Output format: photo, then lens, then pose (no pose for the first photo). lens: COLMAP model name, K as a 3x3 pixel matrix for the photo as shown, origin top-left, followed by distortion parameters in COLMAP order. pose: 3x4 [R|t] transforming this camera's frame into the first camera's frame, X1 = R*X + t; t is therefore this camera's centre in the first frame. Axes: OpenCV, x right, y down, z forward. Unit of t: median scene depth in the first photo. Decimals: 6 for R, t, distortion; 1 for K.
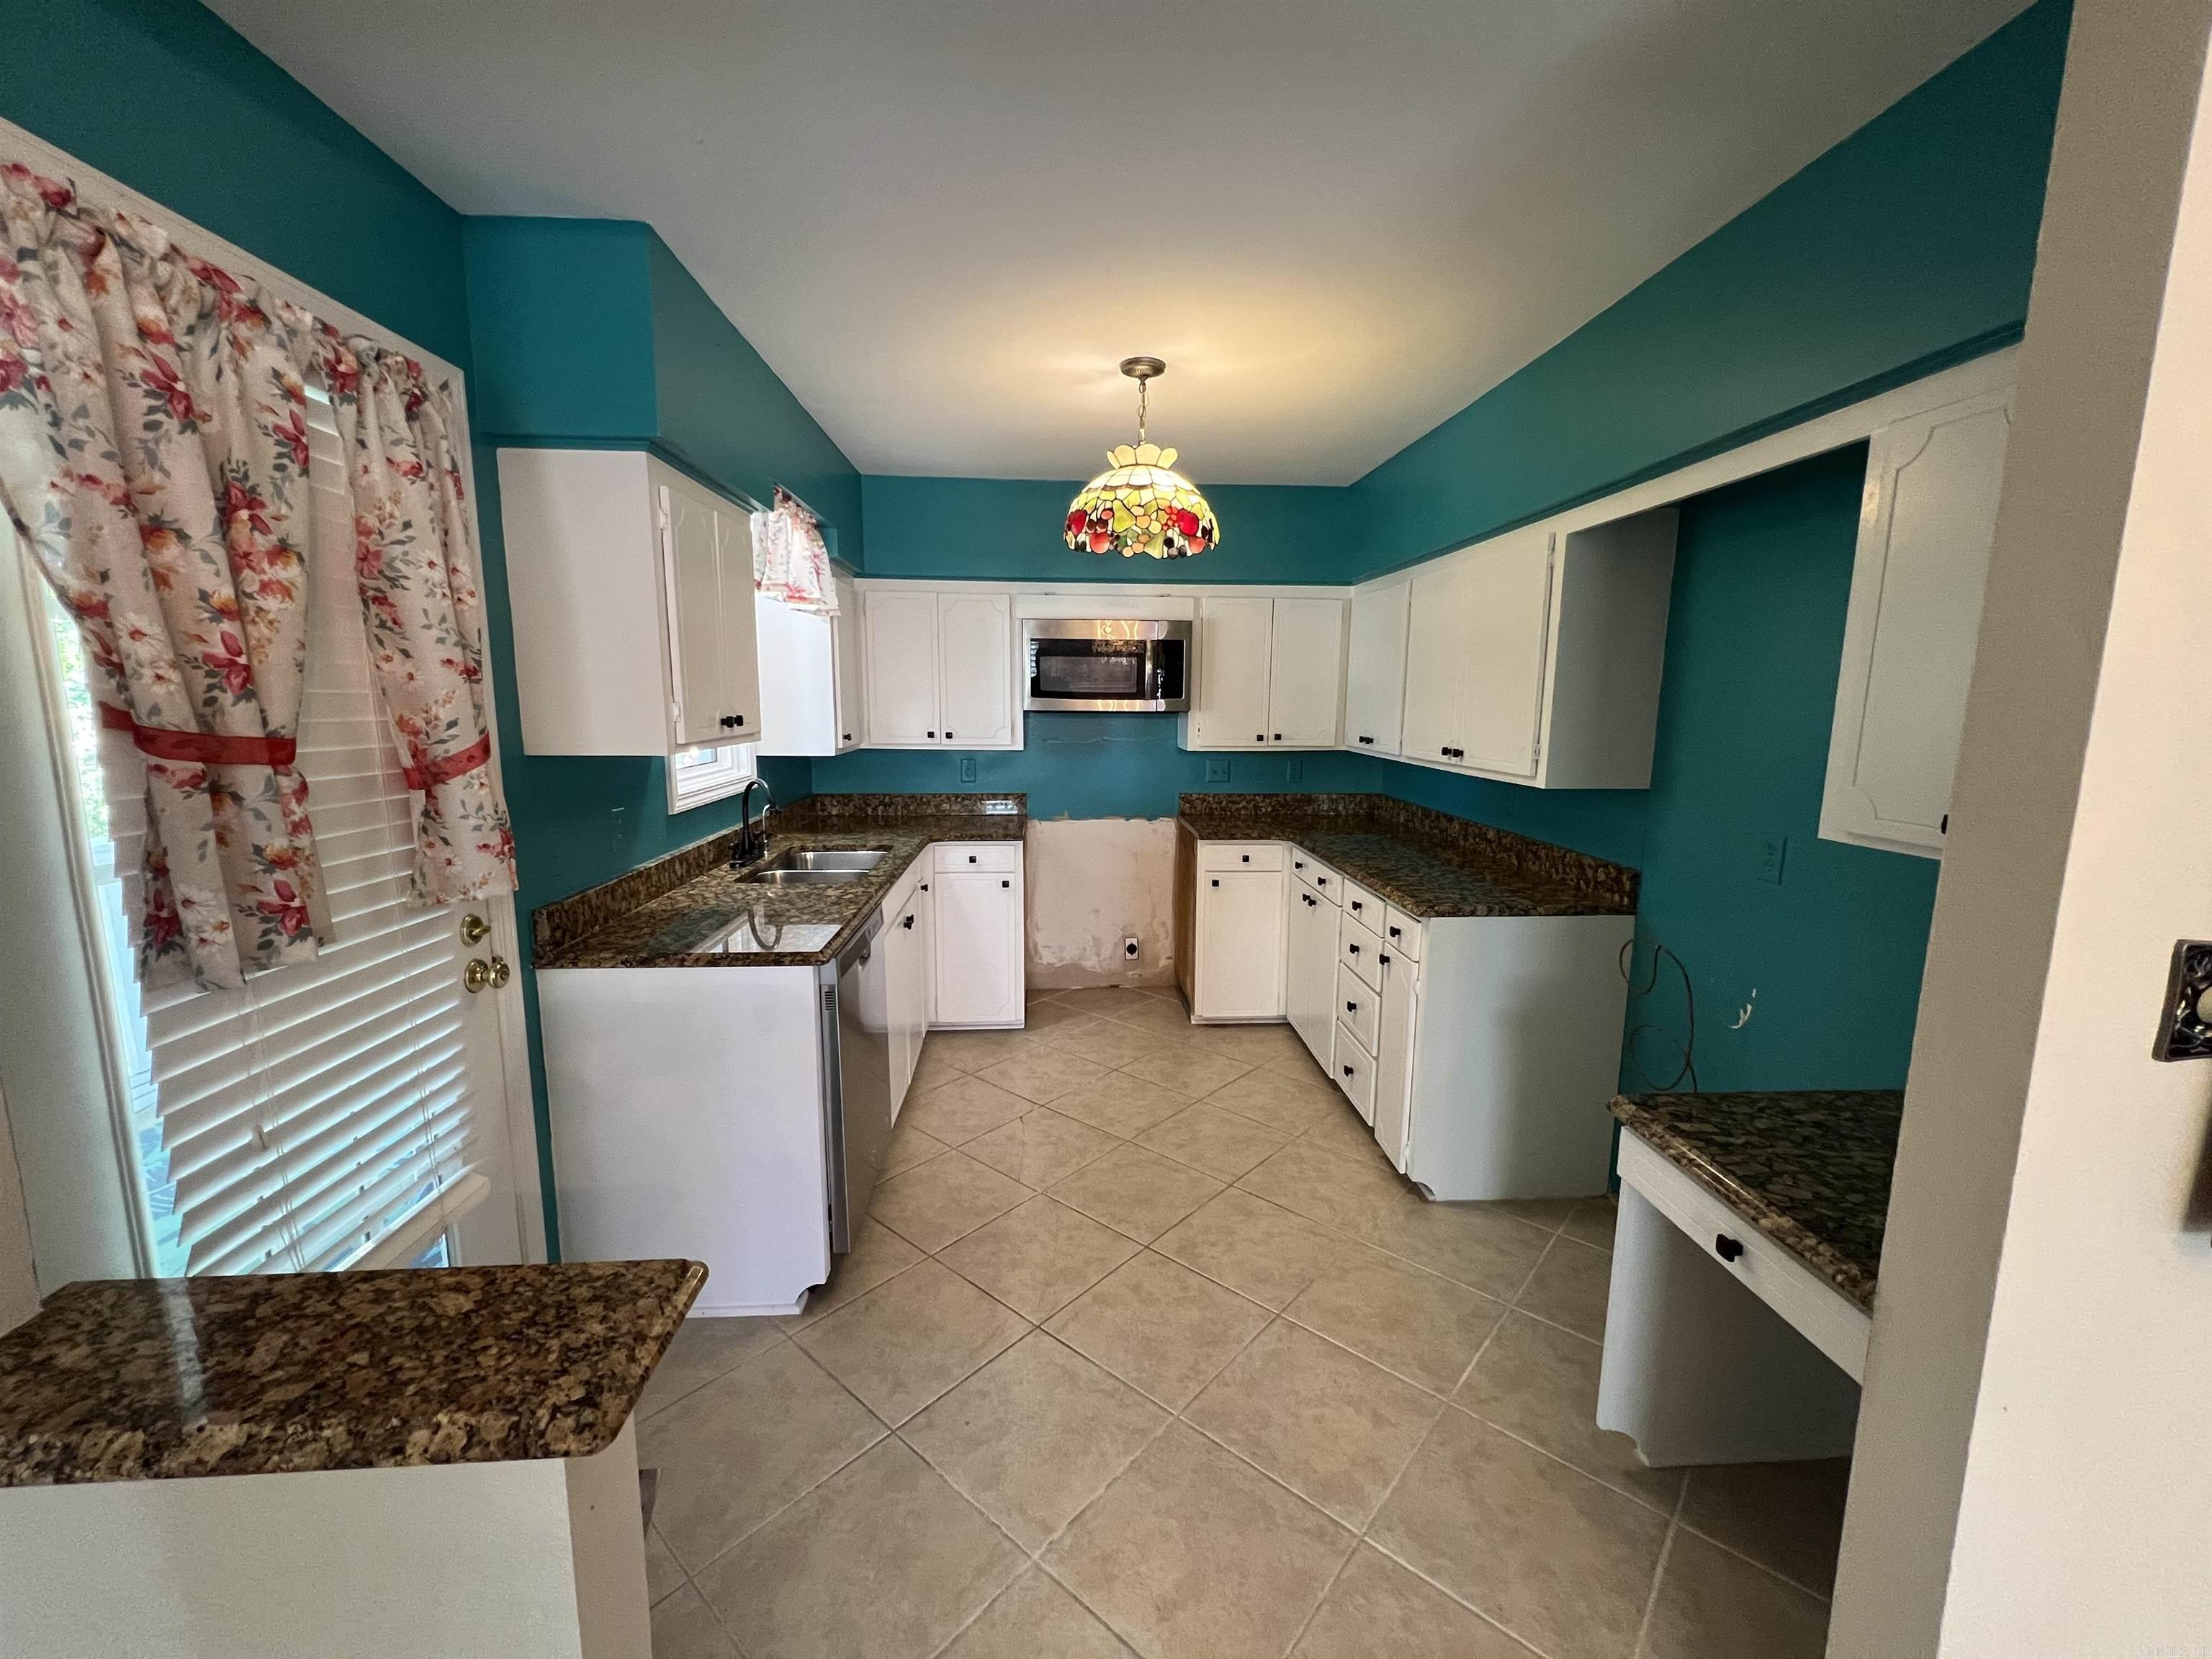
lens RADIAL K [[888.7, 0, 1108.8], [0, 888.7, 833.1], [0, 0, 1]] dist [-0.001828, 0.000600]
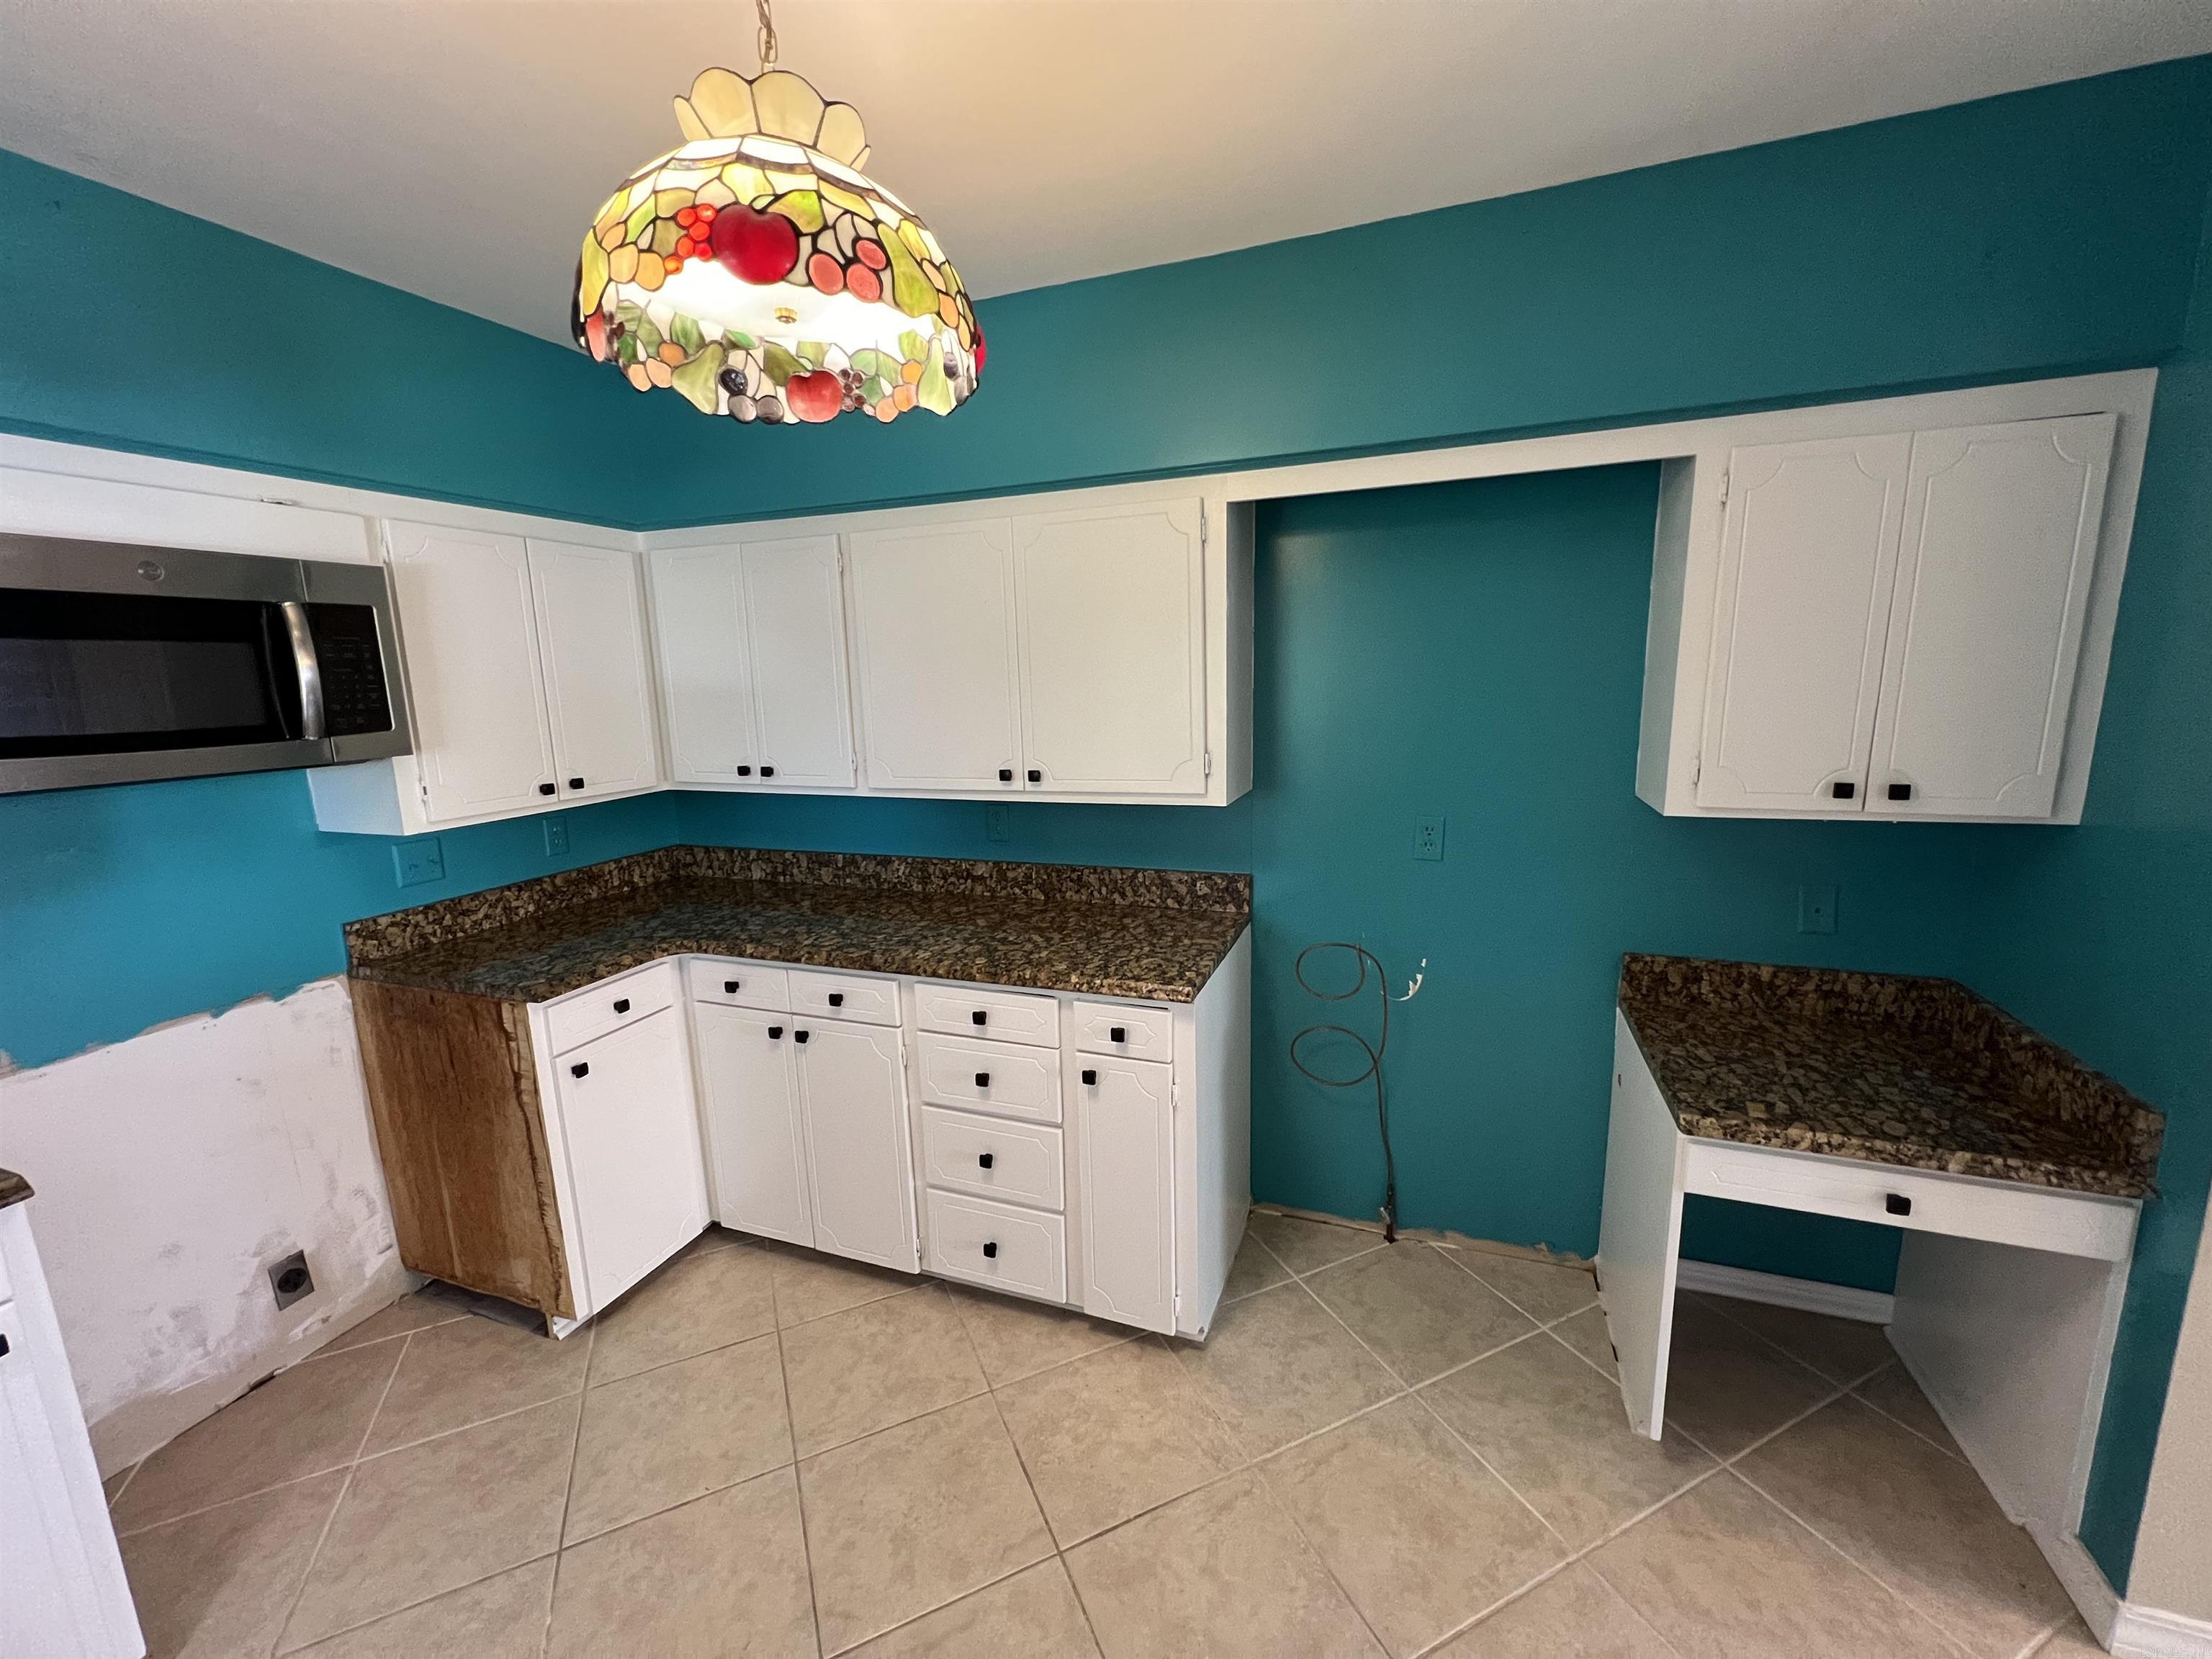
lens RADIAL K [[886.7, 0, 1102.6], [0, 886.7, 834.1], [0, 0, 1]] dist [0.000181, -0.000056]
pose [[0.405877, -0.183408, 0.895335, -0.285836], [0.169155, 0.977806, 0.123620, -0.133350], [-0.898137, 0.101276, 0.427893, 0.672396]]
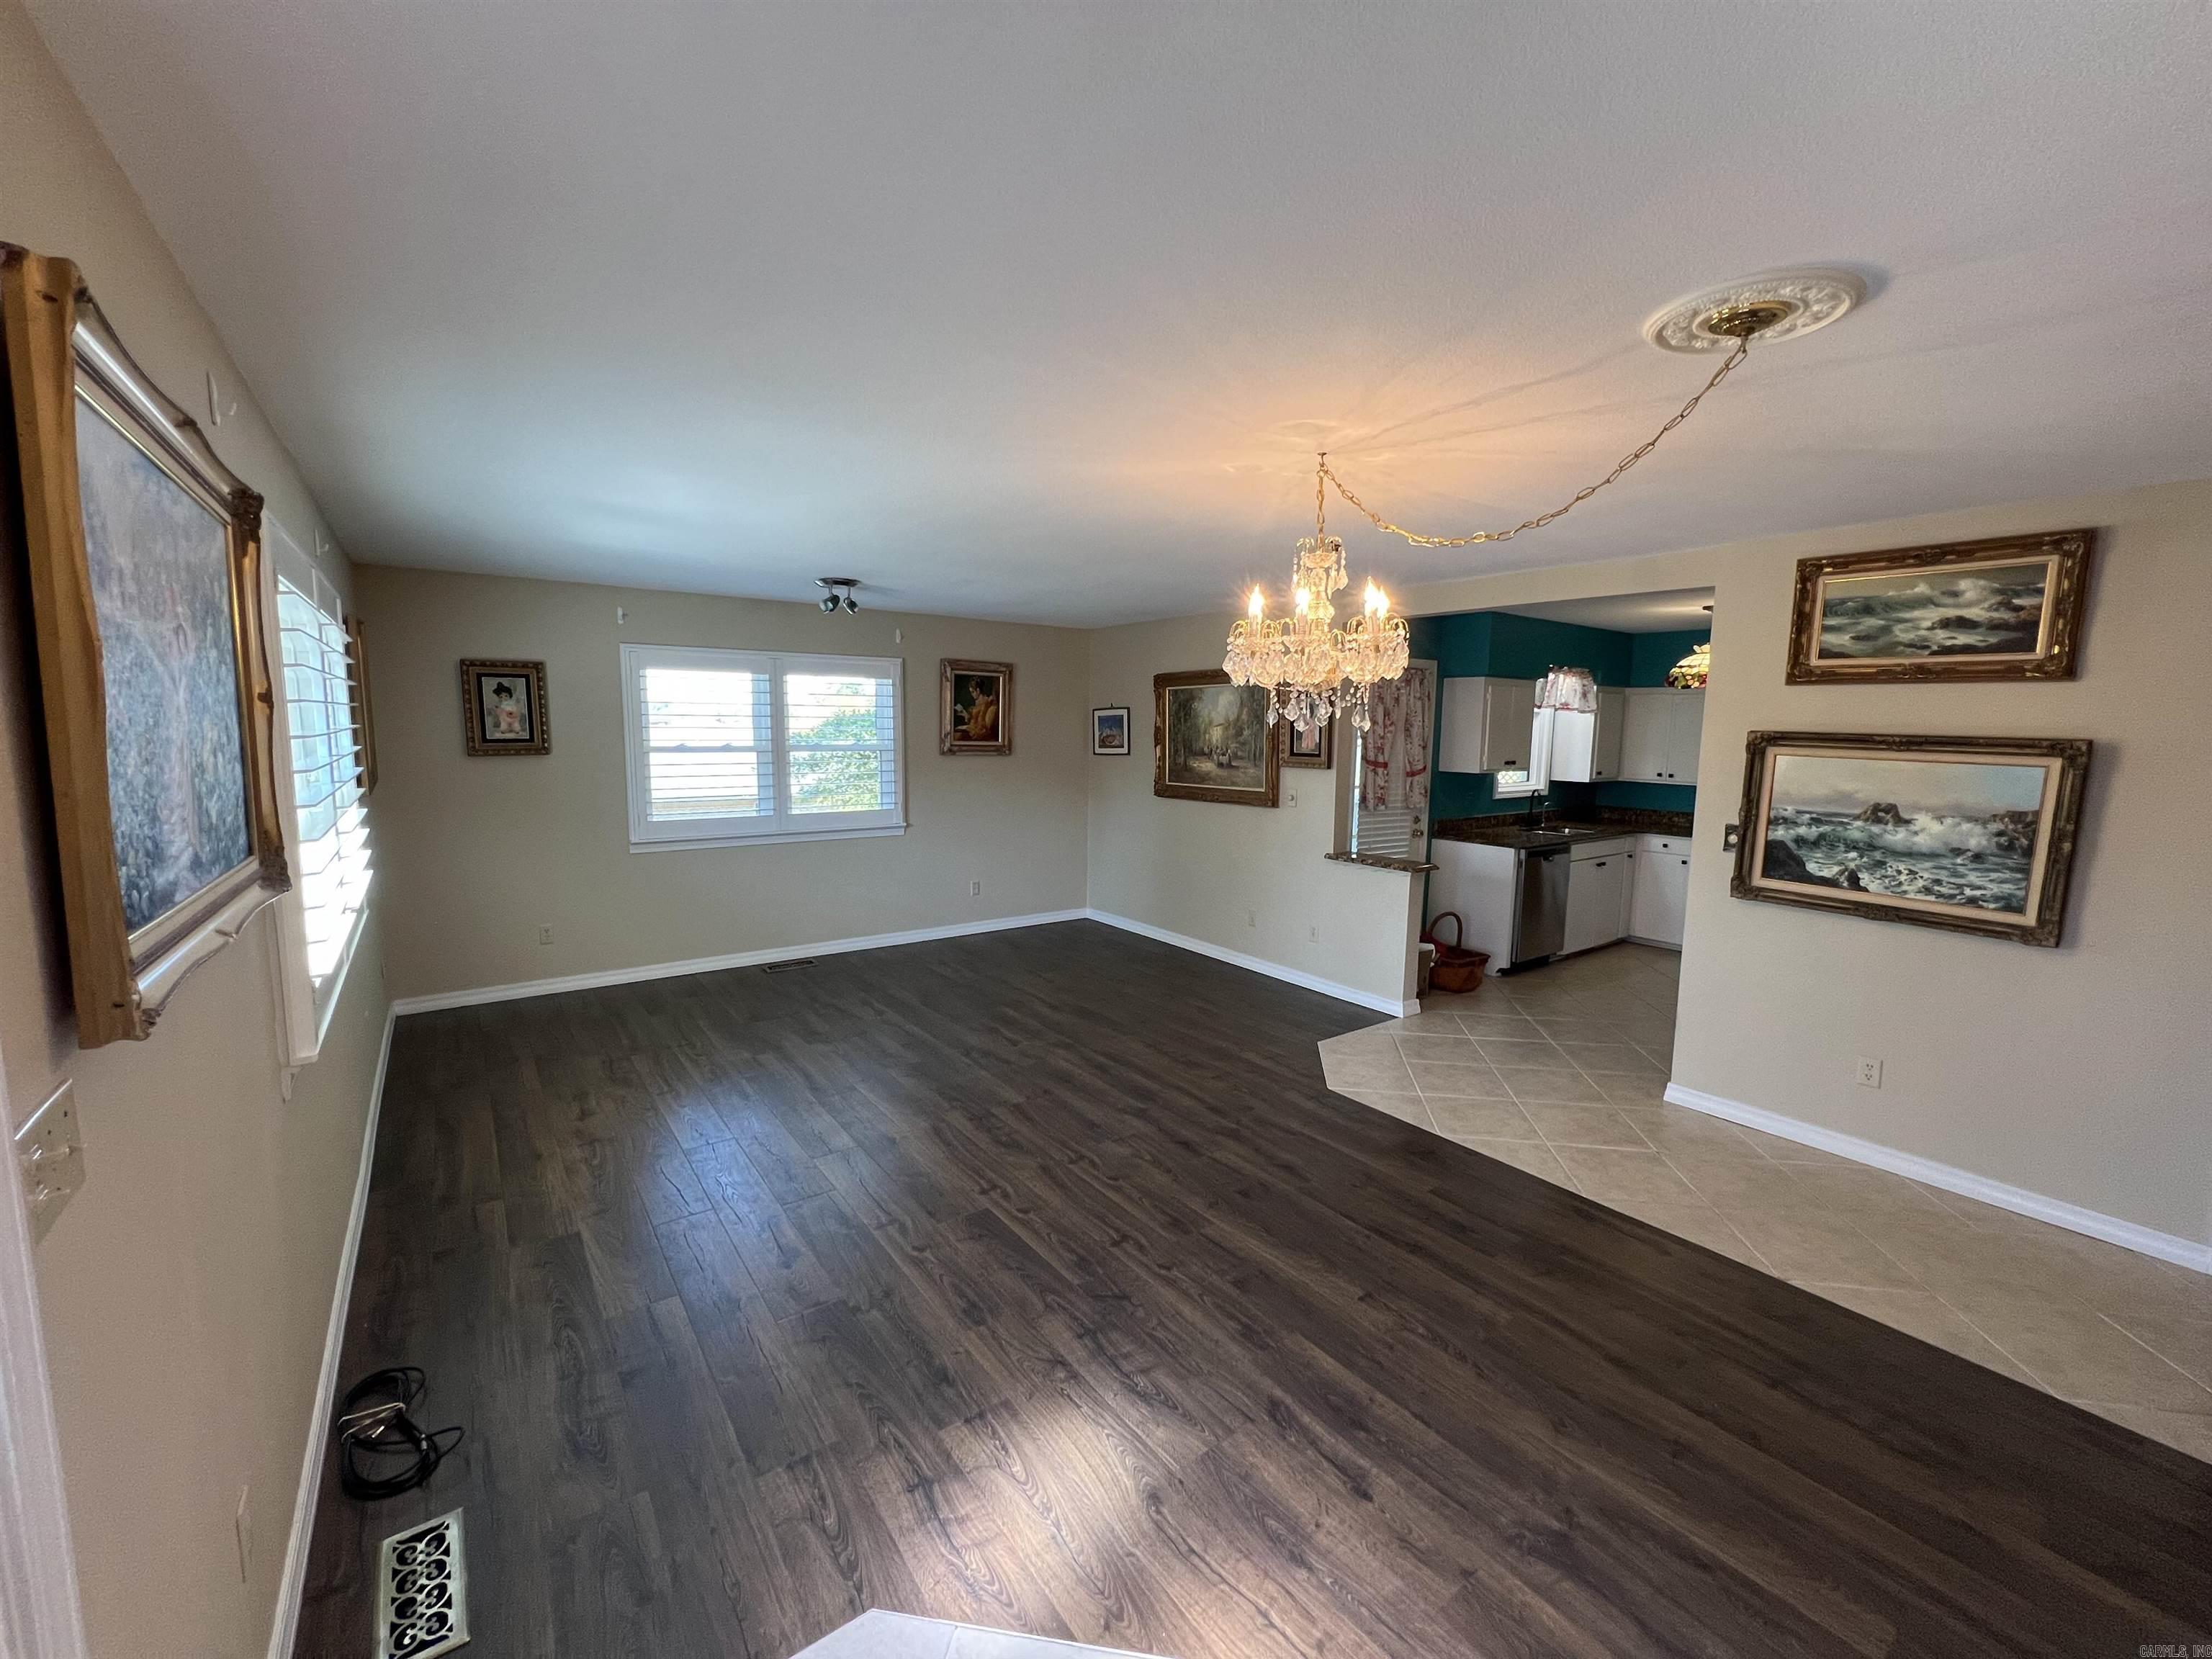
lens RADIAL K [[888.7, 0, 1108.8], [0, 888.7, 833.1], [0, 0, 1]] dist [-0.001828, 0.000600]
pose [[0.537510, 0.103130, -0.836927, 1.004723], [-0.138833, 0.989772, 0.032800, 0.139133], [0.831750, 0.098563, 0.546331, -1.226369]]
